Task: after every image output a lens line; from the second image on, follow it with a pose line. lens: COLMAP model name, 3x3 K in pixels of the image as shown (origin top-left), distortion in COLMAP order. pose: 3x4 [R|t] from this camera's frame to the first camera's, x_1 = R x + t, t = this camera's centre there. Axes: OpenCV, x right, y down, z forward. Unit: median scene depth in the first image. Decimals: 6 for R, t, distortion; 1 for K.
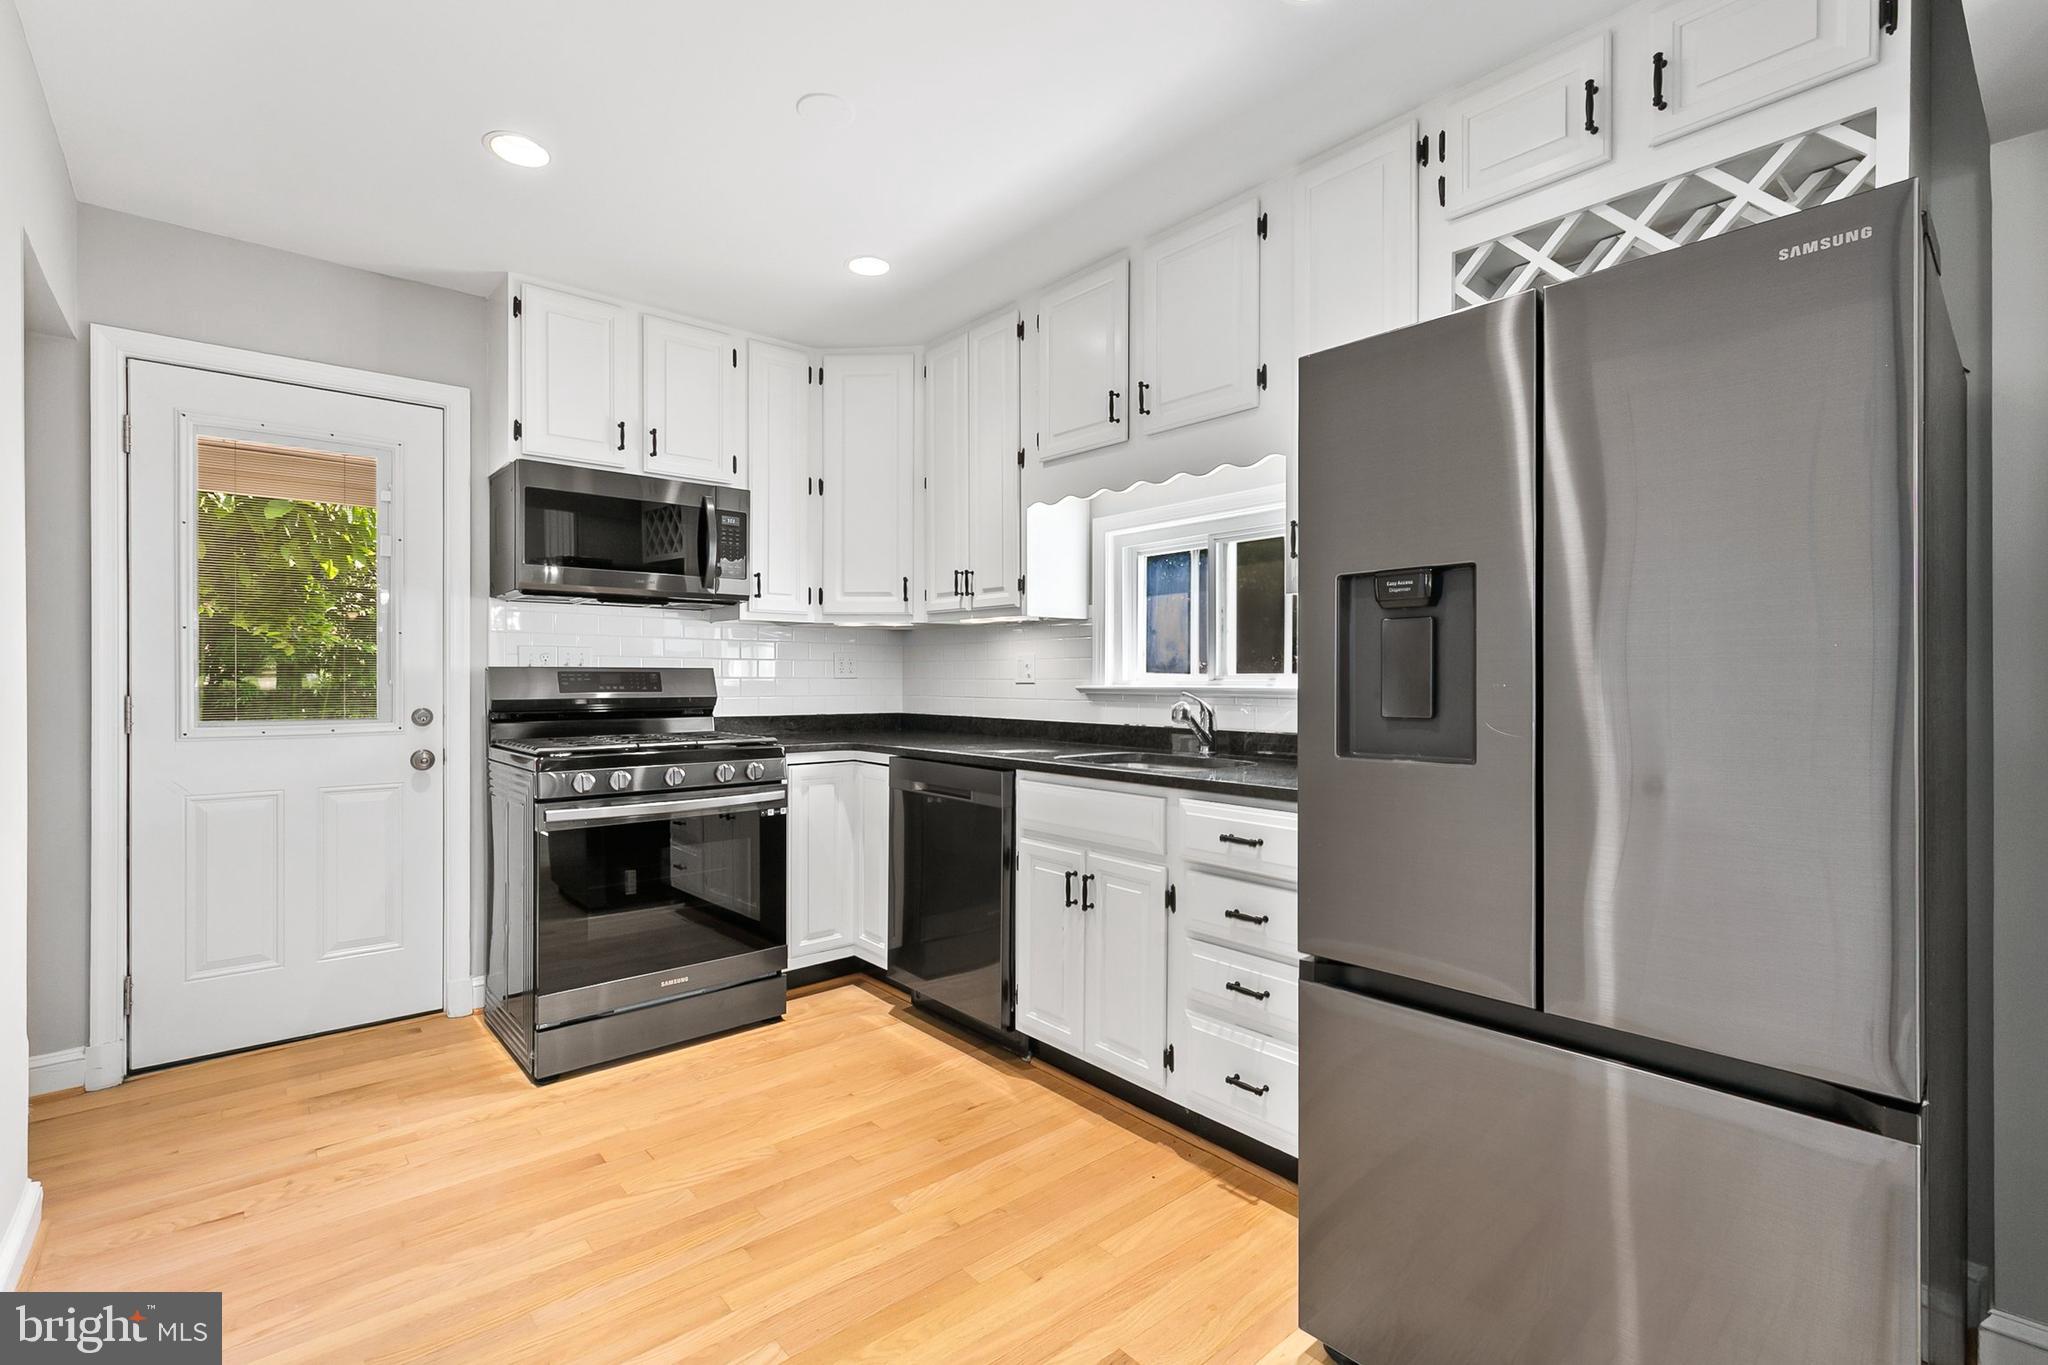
lens RADIAL K [[926.1, 0, 1017.4], [0, 926.1, 682.0], [0, 0, 1]] dist [0.010749, -0.002761]
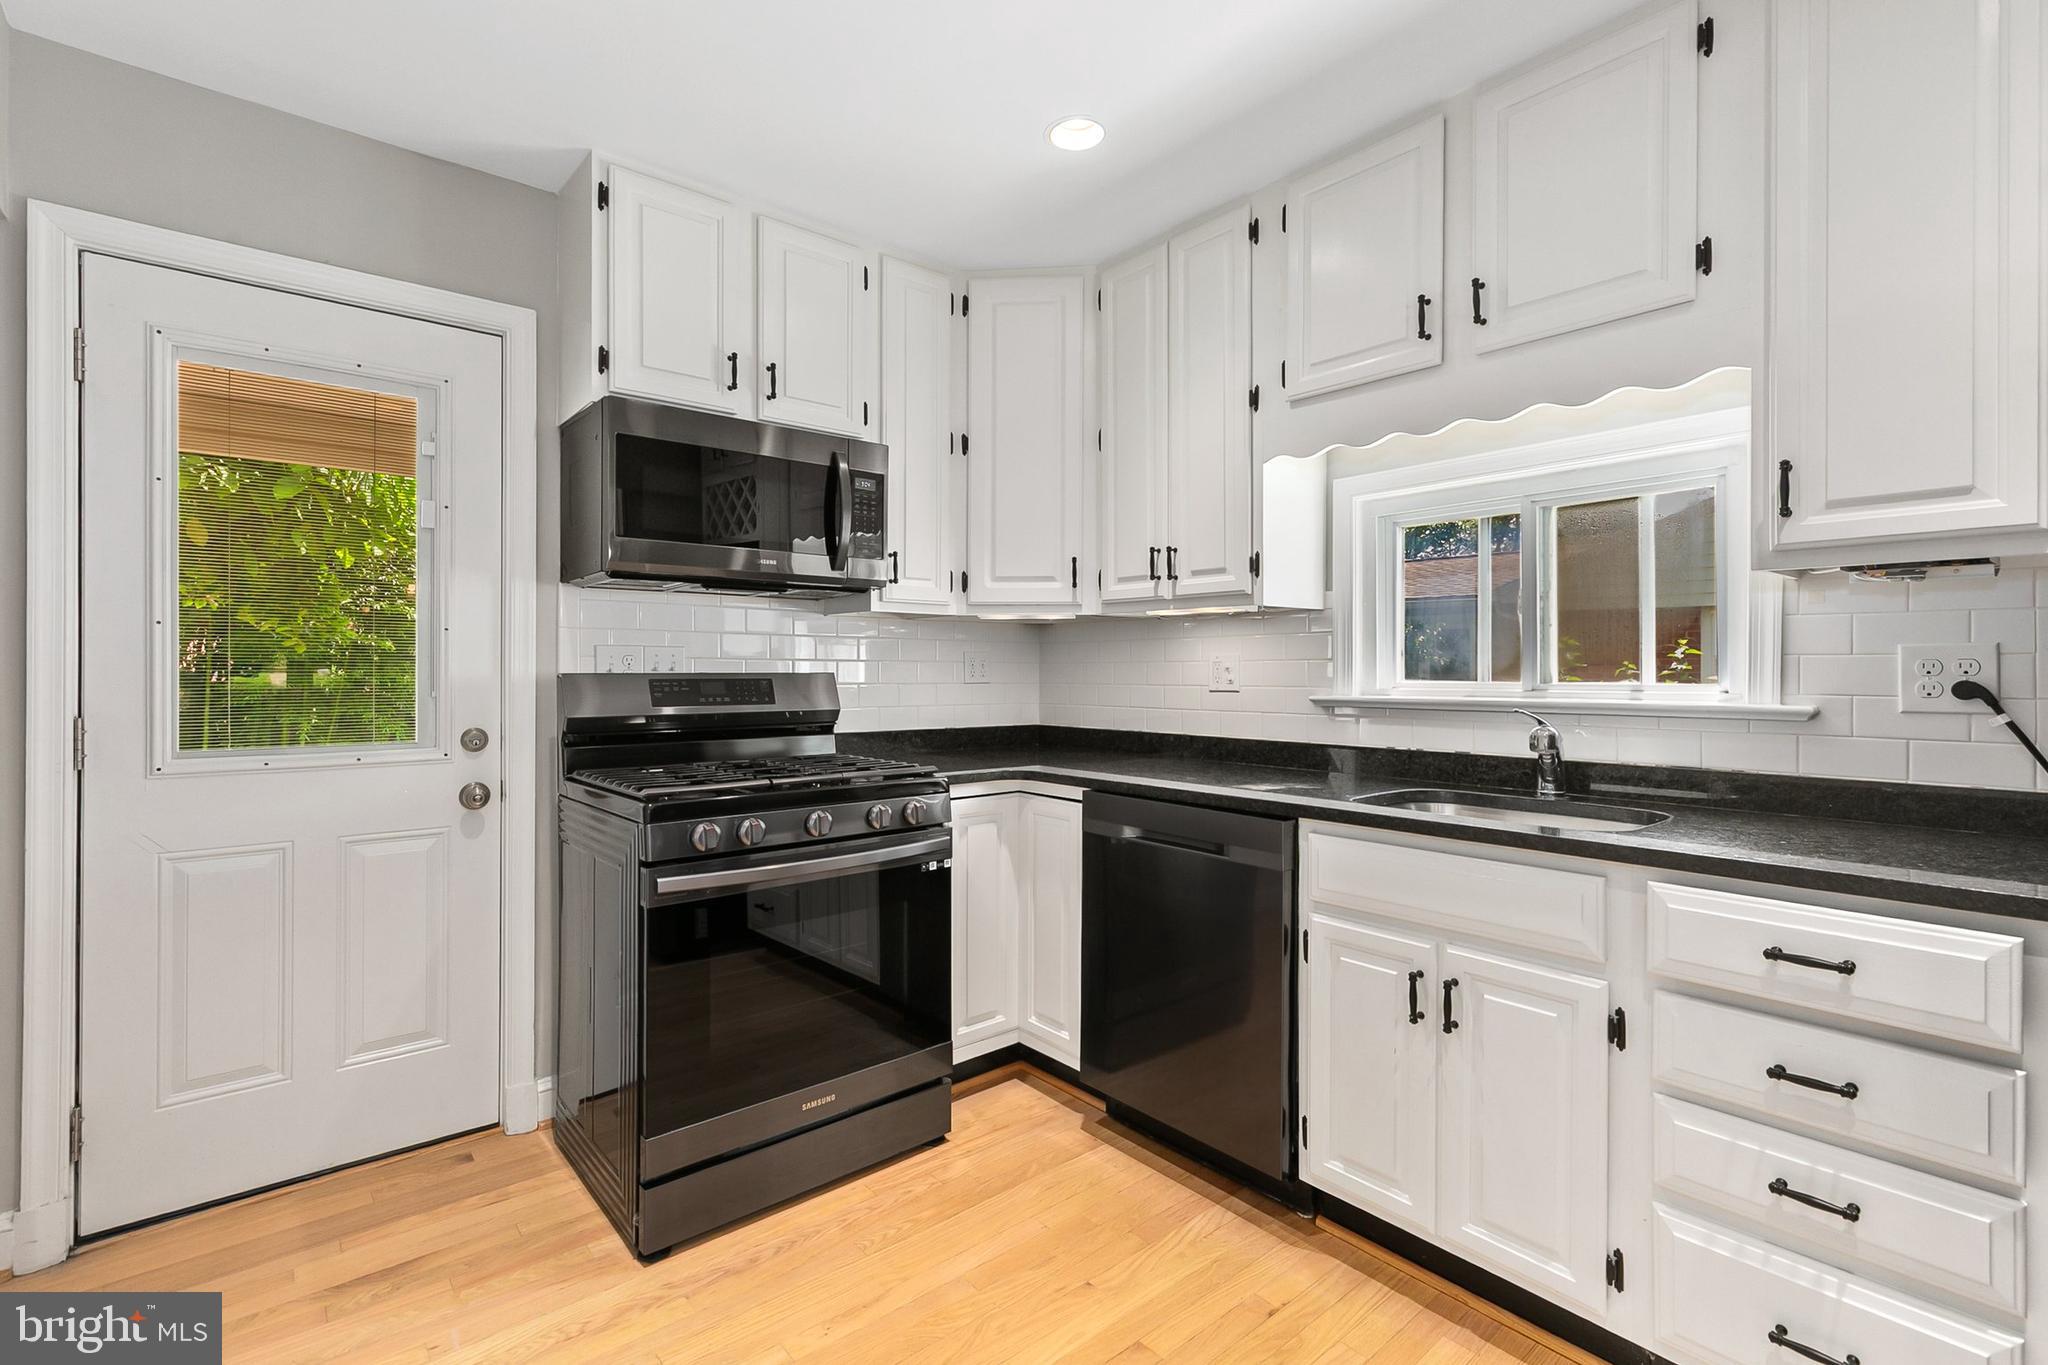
lens RADIAL K [[926.1, 0, 1017.3], [0, 926.1, 669.3], [0, 0, 1]] dist [0.010749, -0.002761]
pose [[0.999973, -0.001232, -0.007240, -0.205330], [0.001188, 0.999980, -0.006168, -0.015833], [0.007247, 0.006160, 0.999955, 0.261800]]
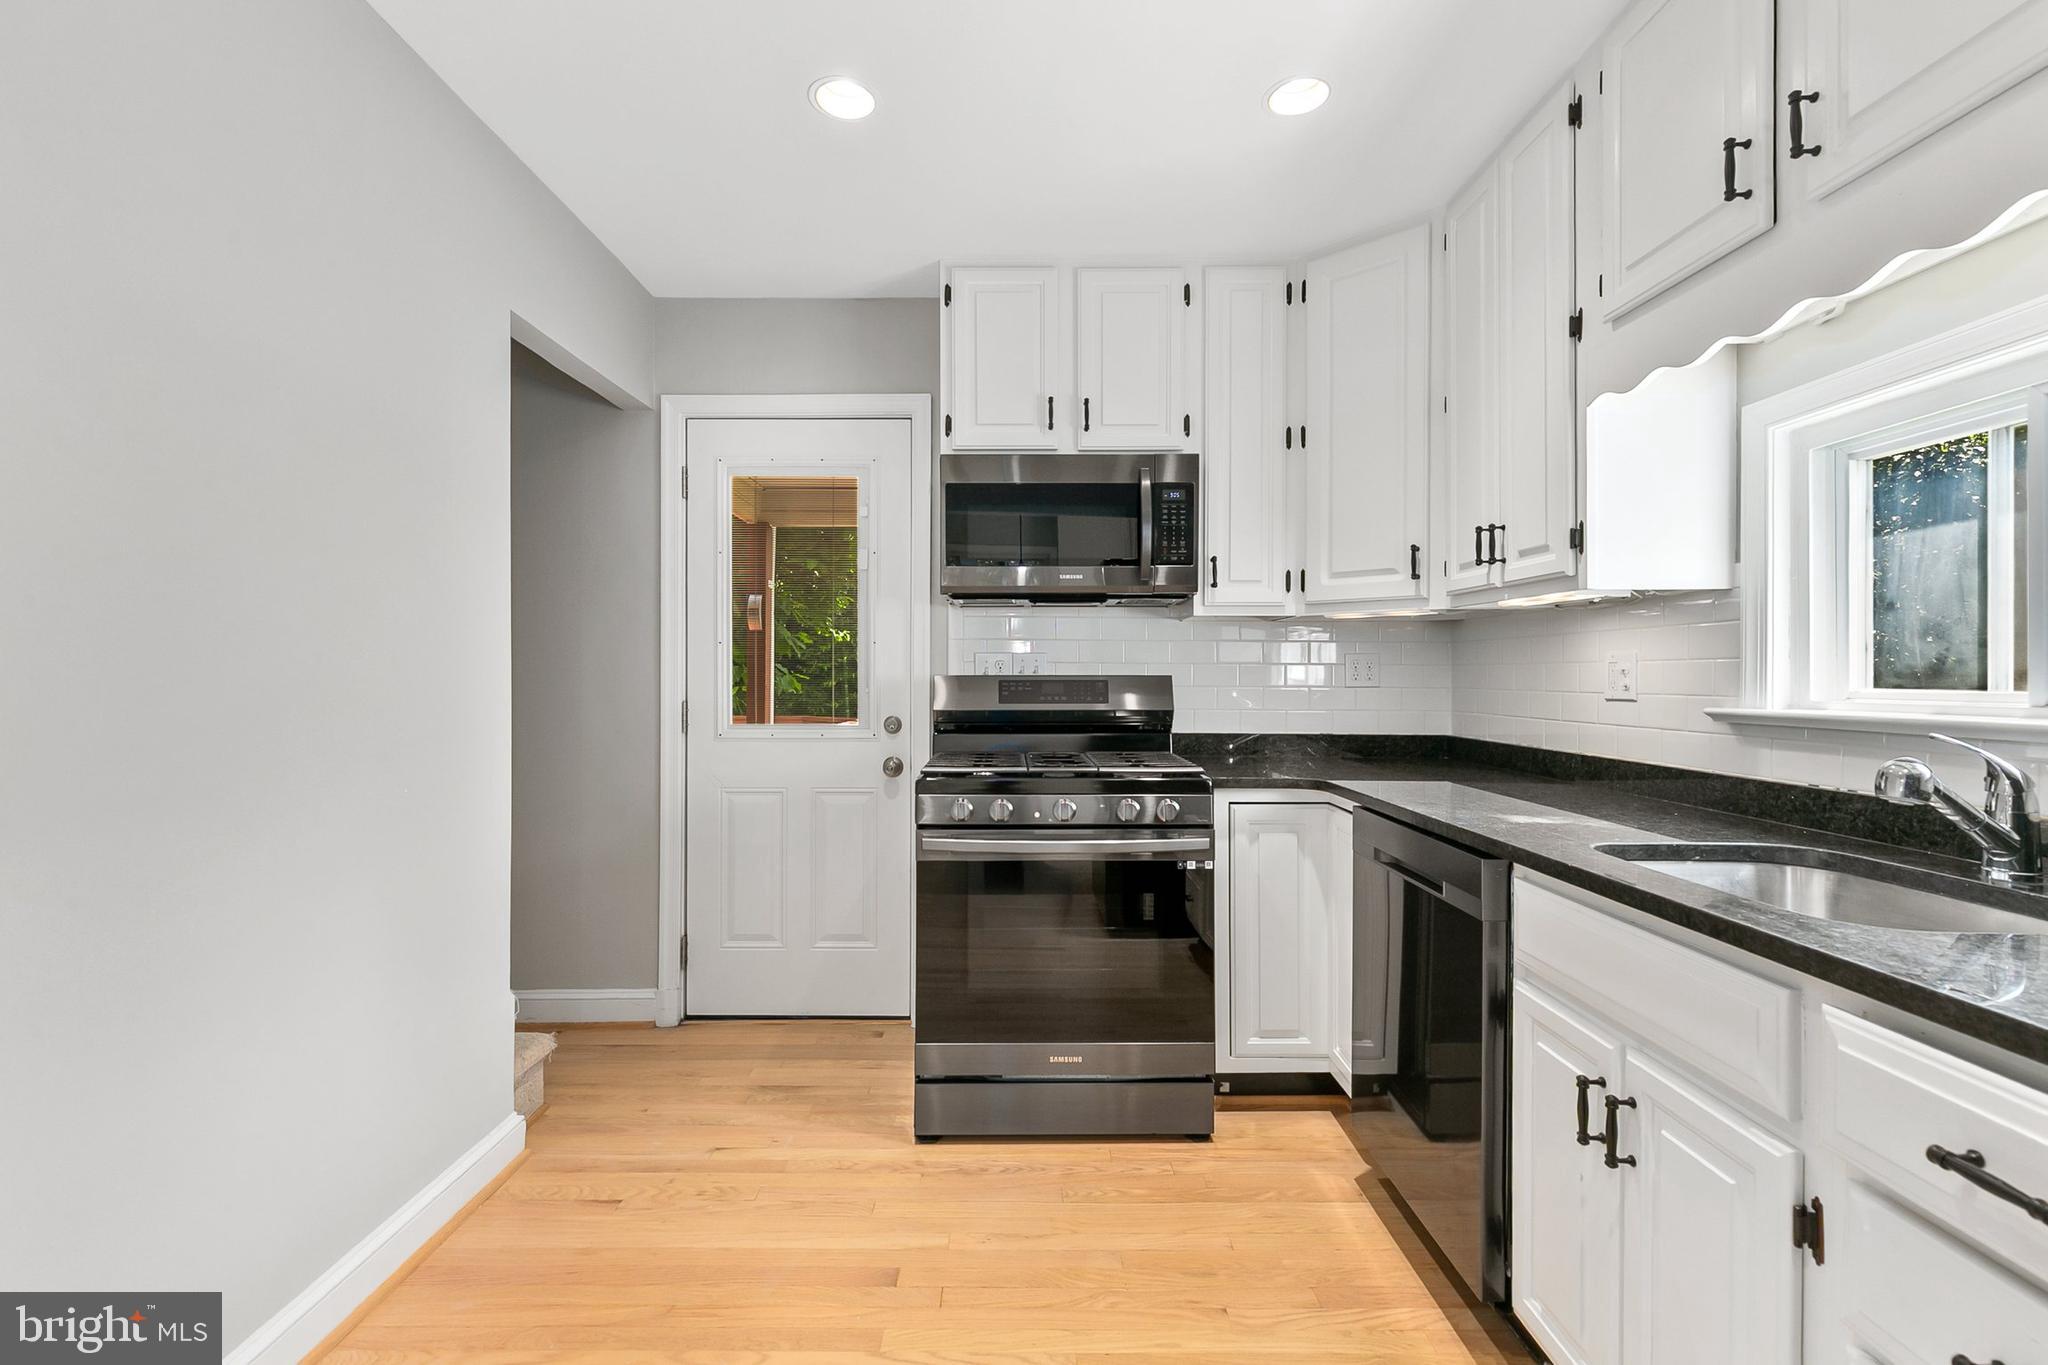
lens RADIAL K [[926.1, 0, 1019.3], [0, 926.1, 674.0], [0, 0, 1]] dist [0.010749, -0.002761]
pose [[0.761299, -0.000248, -0.648401, 0.132667], [-0.003580, 0.999983, -0.004585, -0.014817], [0.648392, 0.005812, 0.761285, 0.344864]]
